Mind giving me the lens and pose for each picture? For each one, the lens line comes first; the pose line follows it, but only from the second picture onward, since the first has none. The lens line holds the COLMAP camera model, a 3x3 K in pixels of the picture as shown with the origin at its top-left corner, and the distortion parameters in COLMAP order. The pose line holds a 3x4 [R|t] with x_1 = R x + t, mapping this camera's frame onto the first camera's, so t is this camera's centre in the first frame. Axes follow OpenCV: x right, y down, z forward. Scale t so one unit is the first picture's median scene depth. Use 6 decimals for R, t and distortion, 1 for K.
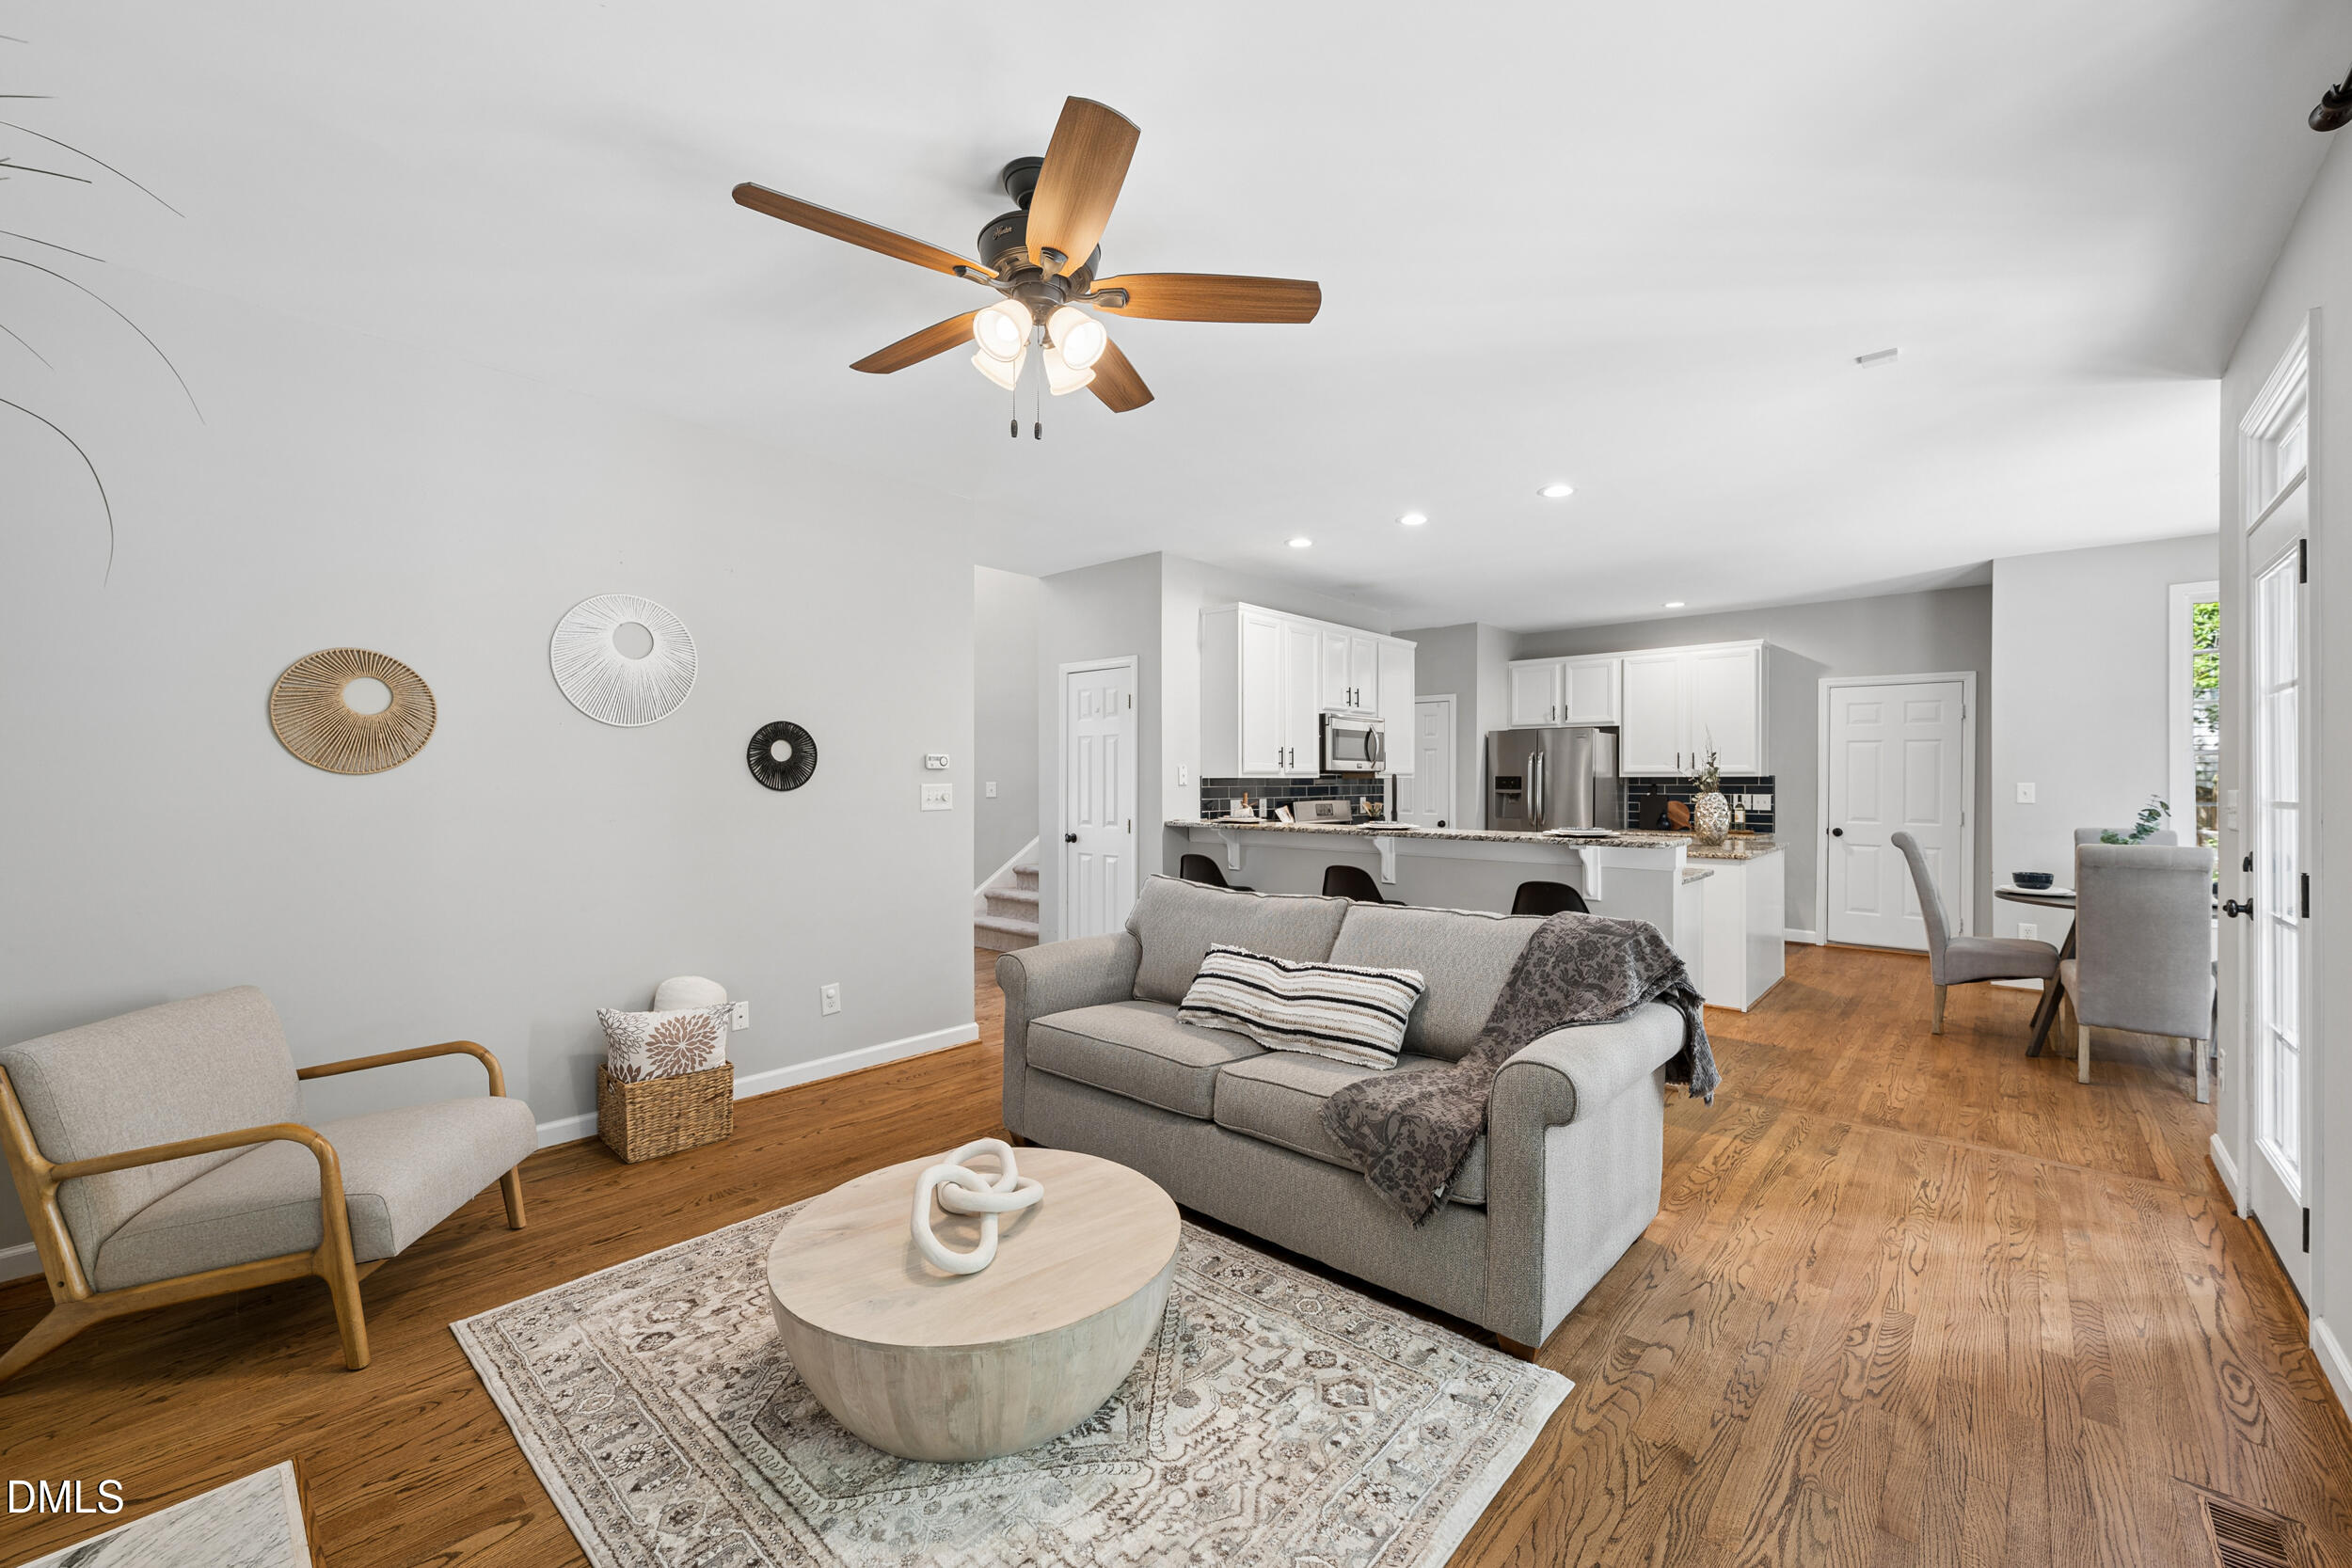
lens RADIAL K [[919.1, 0, 1176.0], [0, 919.1, 784.0], [0, 0, 1]] dist [0.001004, -0.000236]
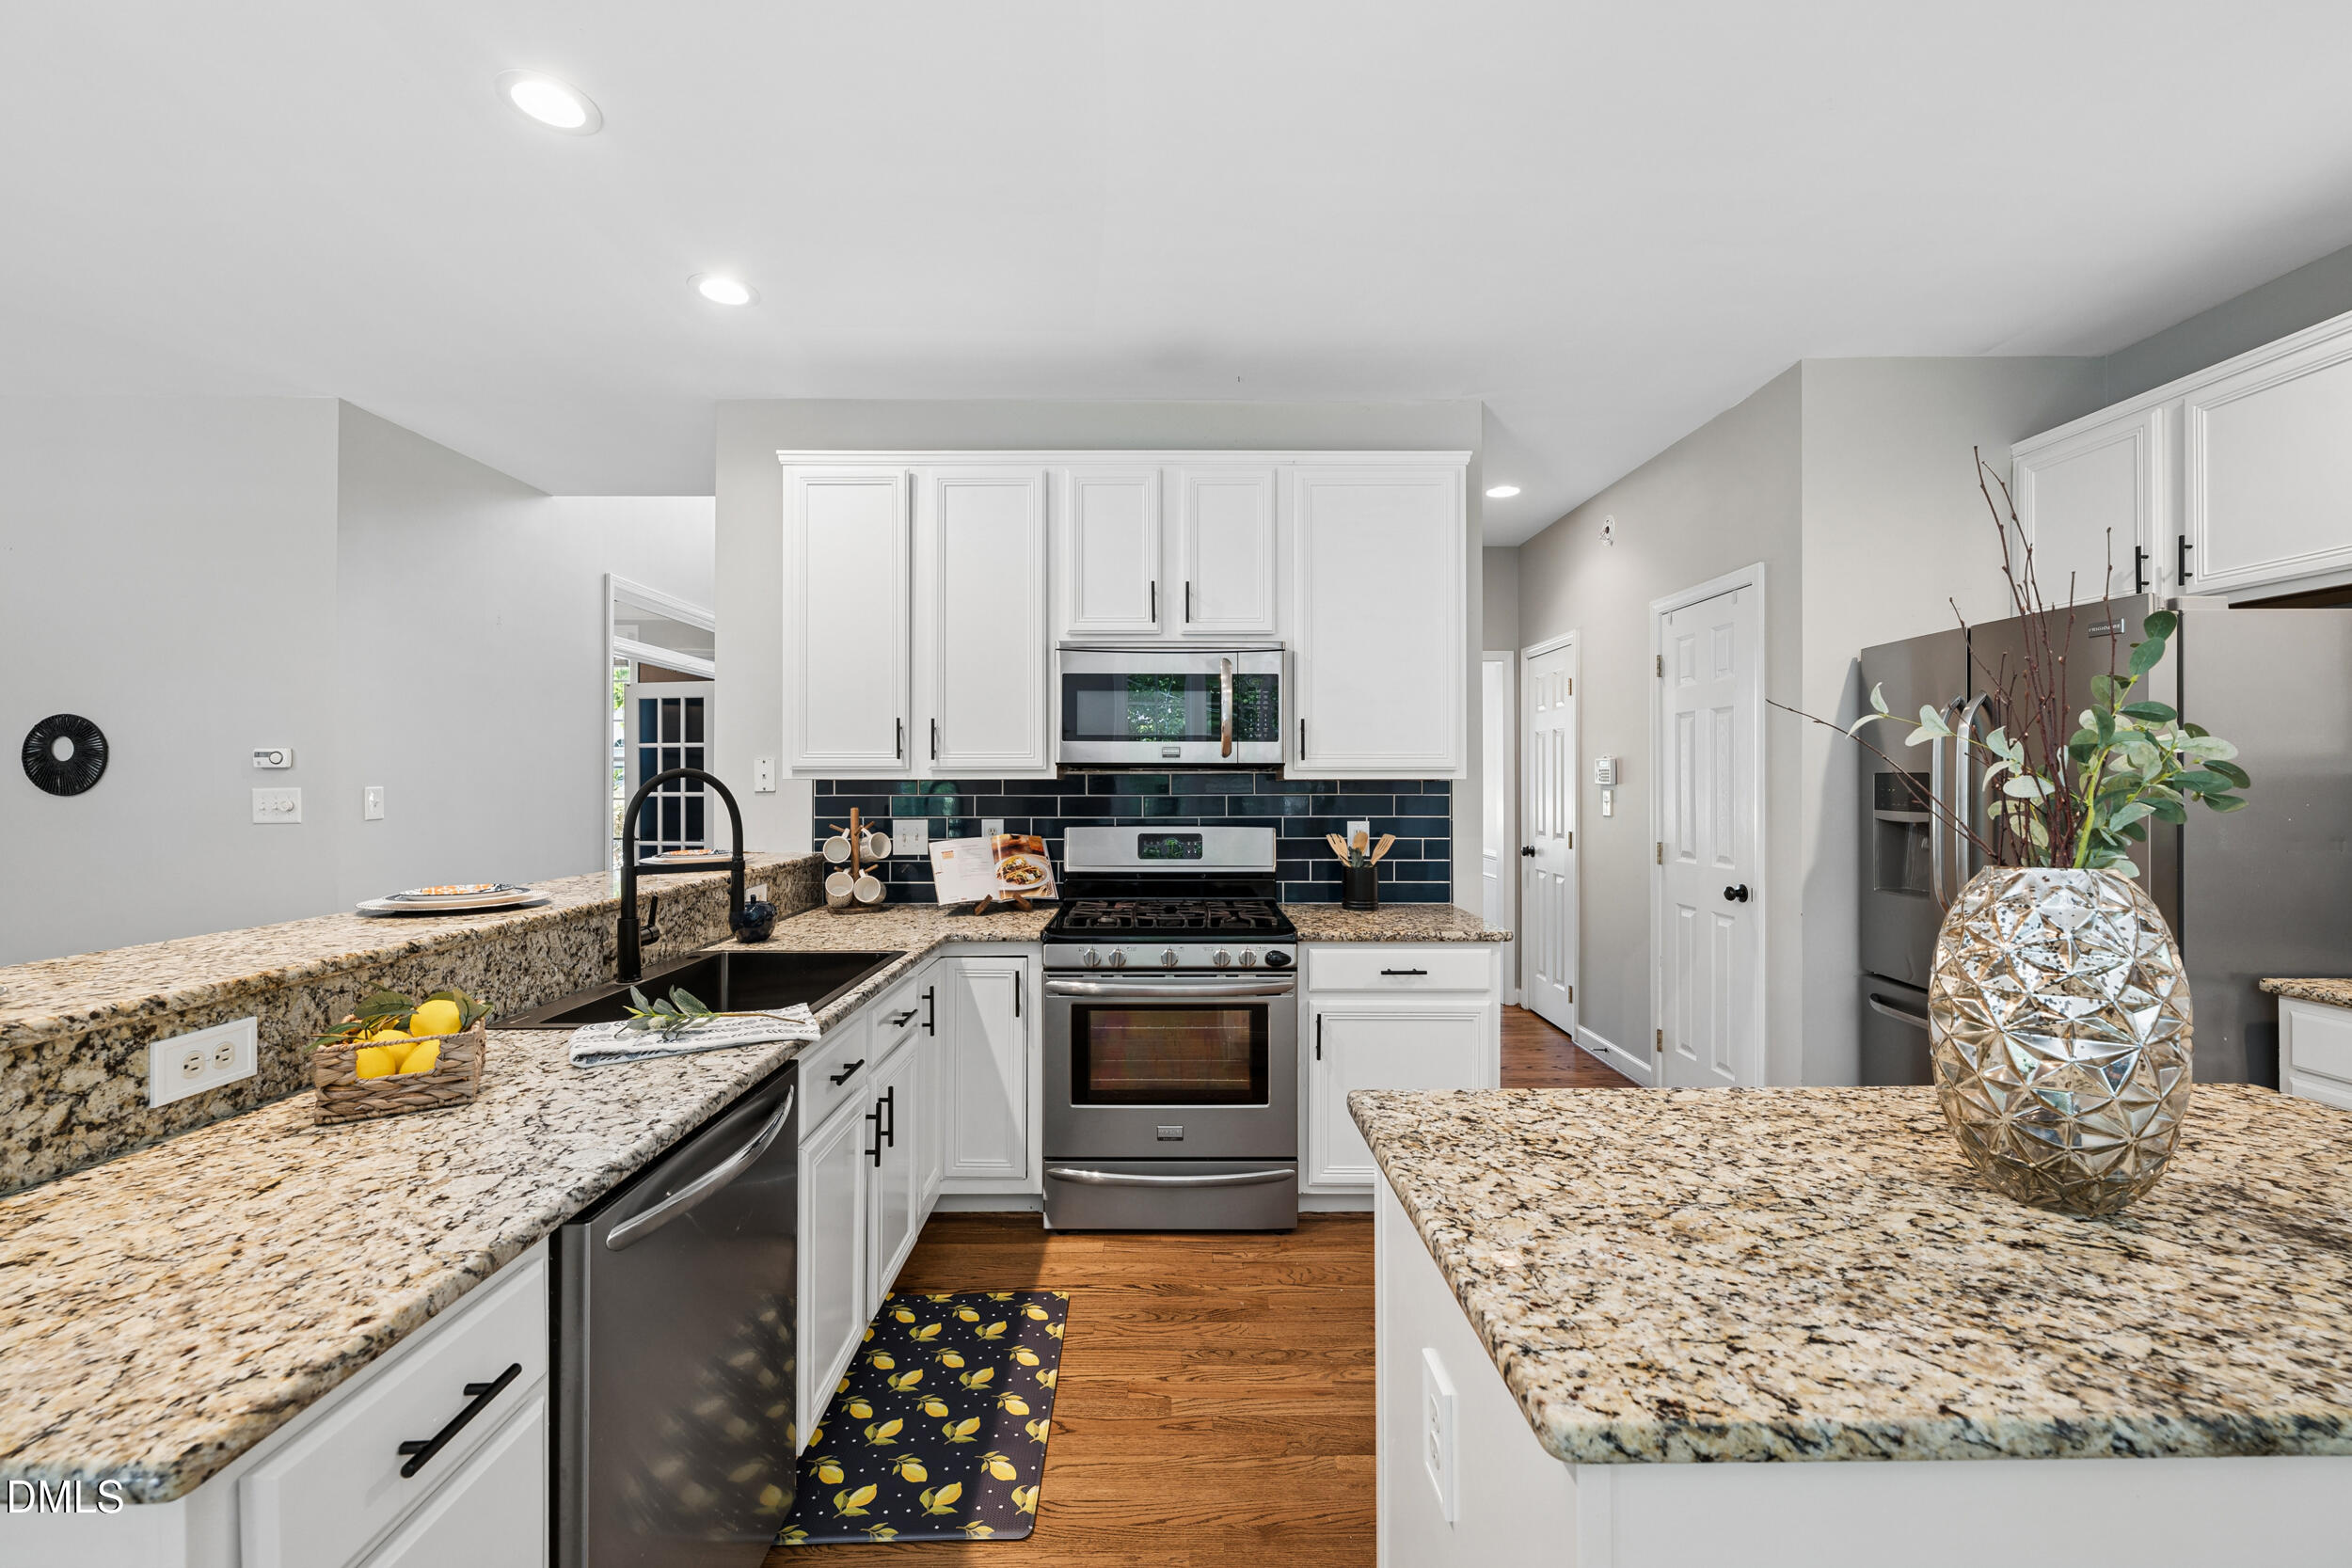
lens RADIAL K [[926.0, 0, 1174.3], [0, 926.0, 777.3], [0, 0, 1]] dist [0.000405, -0.000318]
pose [[0.678646, -0.003667, -0.734456, 0.512241], [-0.003630, 0.999959, -0.008347, -0.003519], [0.734456, 0.008330, 0.678605, 0.665274]]
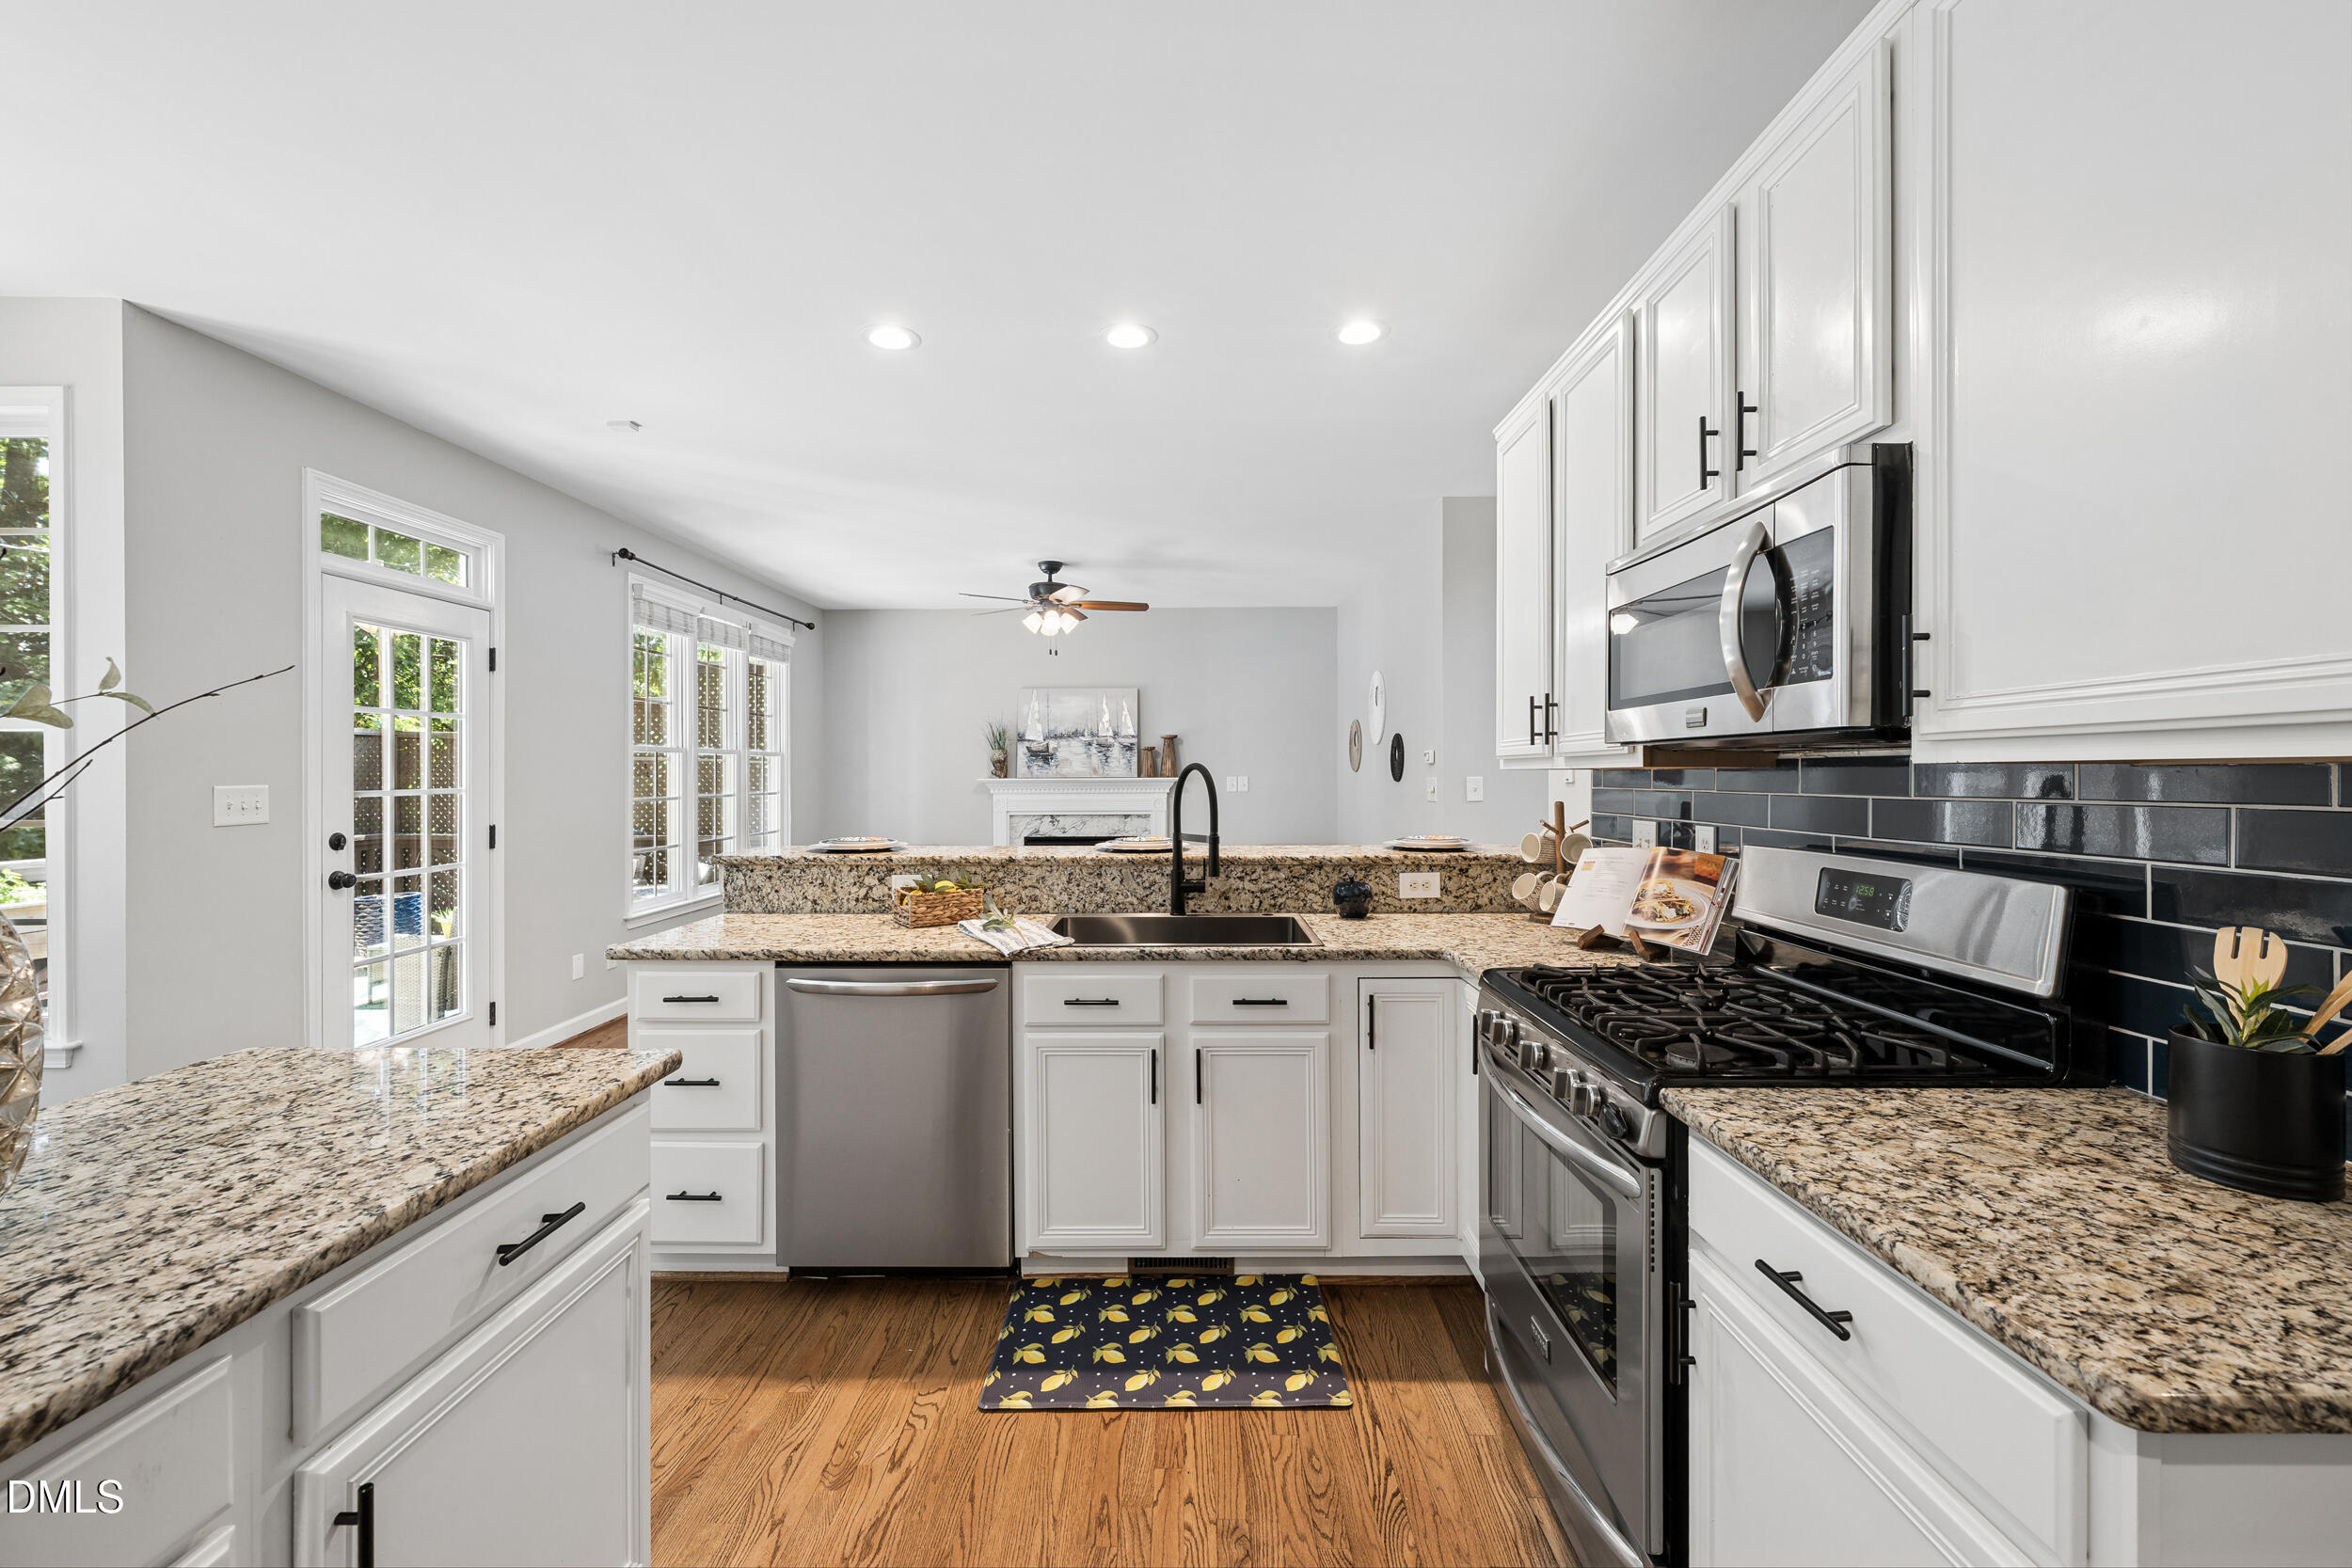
lens RADIAL K [[926.0, 0, 1174.3], [0, 926.0, 777.3], [0, 0, 1]] dist [0.000405, -0.000318]
pose [[-0.745990, 0.003877, -0.665946, 0.454603], [-0.000785, 0.999977, 0.006701, -0.004841], [0.665957, 0.005522, -0.745970, 1.047897]]
